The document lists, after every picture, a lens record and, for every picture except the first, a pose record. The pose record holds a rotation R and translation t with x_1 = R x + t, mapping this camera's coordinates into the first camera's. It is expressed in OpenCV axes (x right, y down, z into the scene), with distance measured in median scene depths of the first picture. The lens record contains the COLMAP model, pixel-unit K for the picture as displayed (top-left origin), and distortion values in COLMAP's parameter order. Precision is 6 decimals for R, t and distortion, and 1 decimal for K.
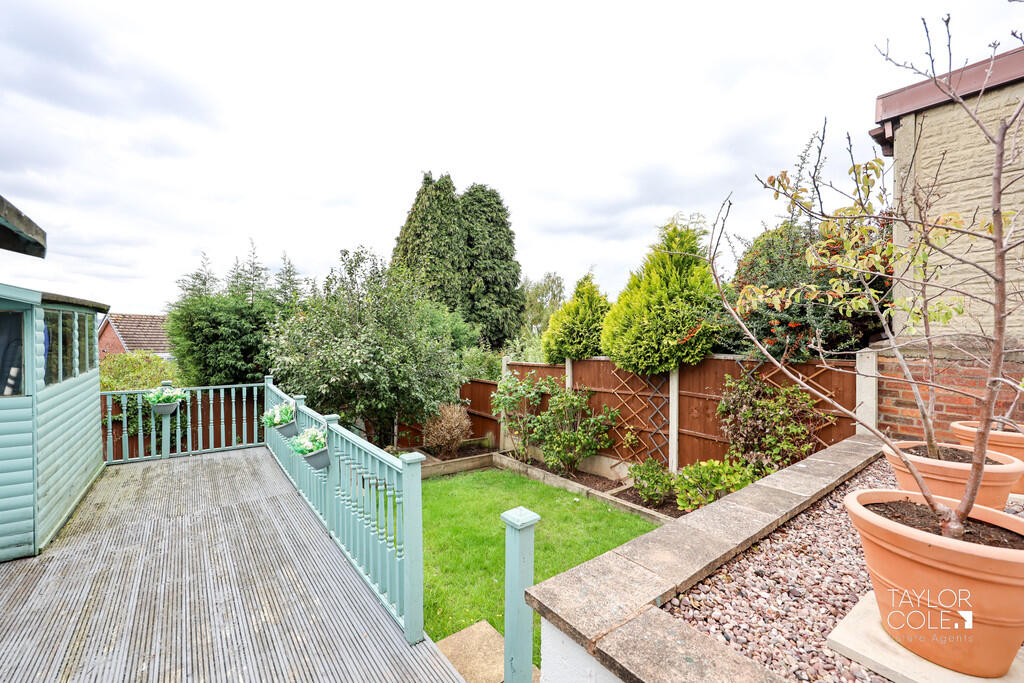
lens RADIAL K [[407.7, 0, 499.6], [0, 407.7, 346.8], [0, 0, 1]] dist [-0.003025, 0.000024]
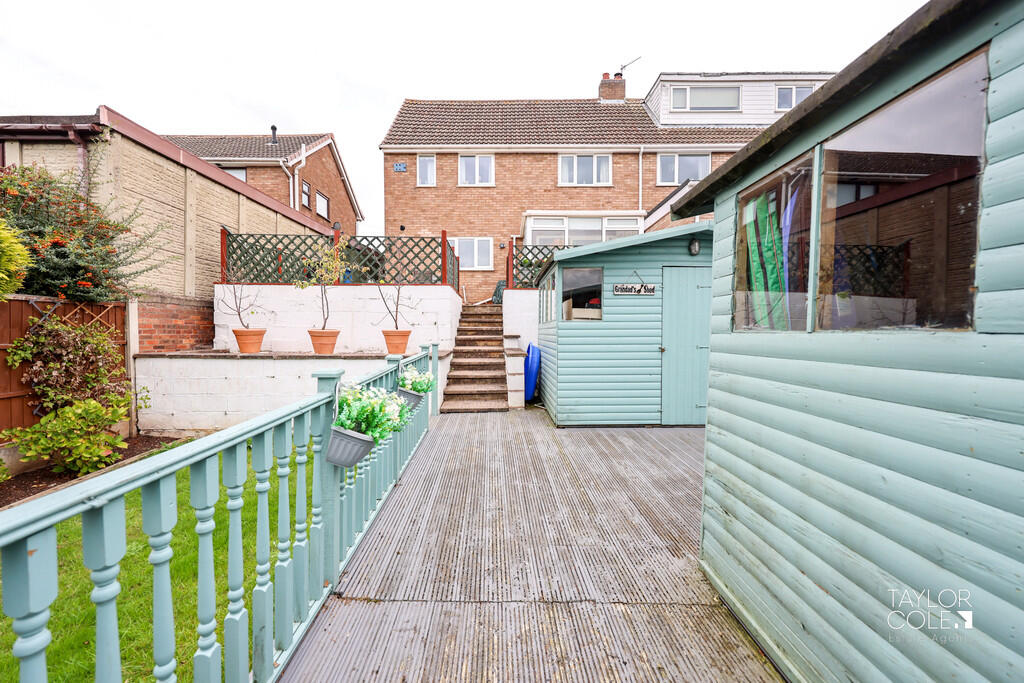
lens RADIAL K [[407.7, 0, 513.4], [0, 407.7, 335.4], [0, 0, 1]] dist [-0.003025, 0.000024]
pose [[-0.821982, -0.036920, 0.568315, -0.202631], [-0.010971, 0.998738, 0.049013, 0.013494], [-0.569408, 0.034053, -0.821350, 0.281484]]
